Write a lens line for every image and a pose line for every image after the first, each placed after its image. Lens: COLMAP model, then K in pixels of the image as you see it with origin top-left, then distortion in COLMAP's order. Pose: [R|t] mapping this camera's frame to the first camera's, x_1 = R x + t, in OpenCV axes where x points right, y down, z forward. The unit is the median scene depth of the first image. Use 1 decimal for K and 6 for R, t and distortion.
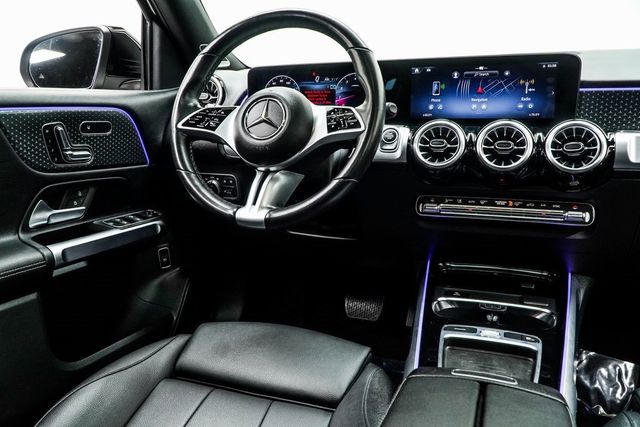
lens RADIAL K [[508.7, 0, 317.7], [0, 508.7, 211.1], [0, 0, 1]] dist [-0.002152, 0.001896]
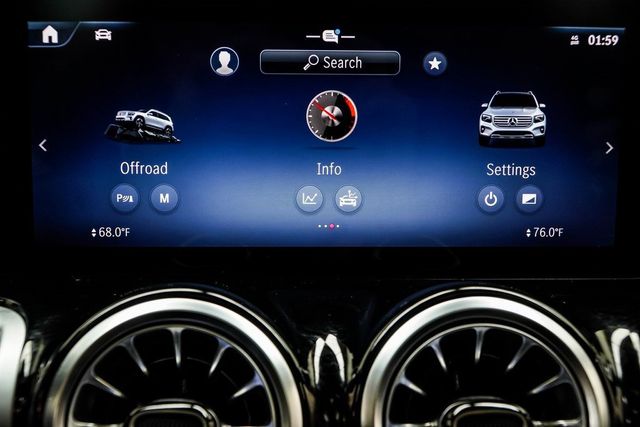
lens RADIAL K [[839.9, 0, 319.4], [0, 839.9, 210.3], [0, 0, 1]] dist [-0.030686, 0.000000]
pose [[0.912693, -0.053635, 0.405112, 0.160486], [0.064761, 0.997805, -0.013799, -0.200214], [-0.403483, 0.038829, 0.914163, 0.665940]]
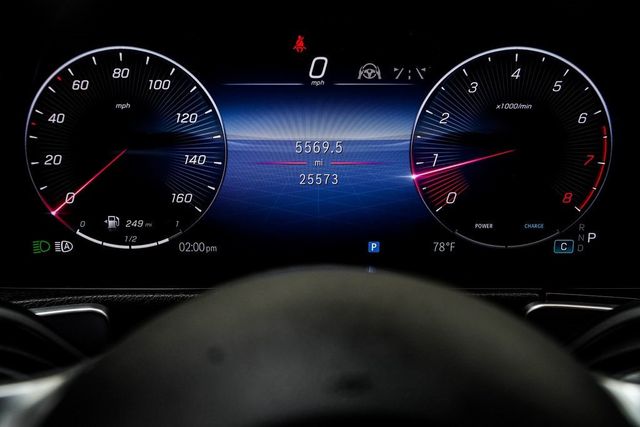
lens RADIAL K [[839.9, 0, 317.1], [0, 839.9, 213.8], [0, 0, 1]] dist [-0.030686, 0.000000]
pose [[0.929901, -0.090665, 0.356462, -0.142382], [0.064093, 0.994259, 0.085686, -0.264822], [-0.362184, -0.056832, 0.930373, 0.788992]]
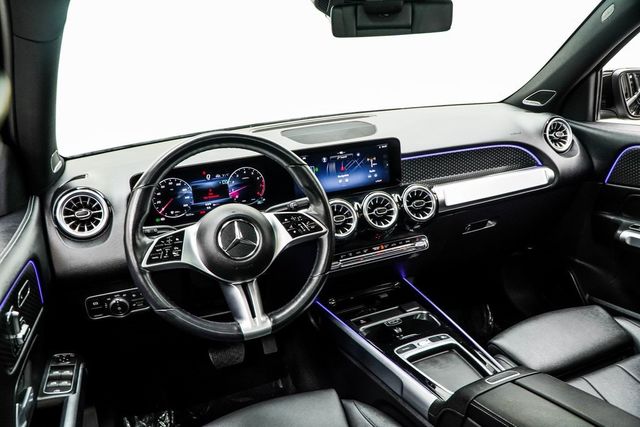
lens RADIAL K [[508.7, 0, 316.3], [0, 508.7, 214.3], [0, 0, 1]] dist [-0.002152, 0.001896]
pose [[0.729714, -0.237484, 0.641186, -0.617912], [0.208099, 0.970396, 0.122585, -0.306063], [-0.651316, 0.043978, 0.757531, 0.051382]]
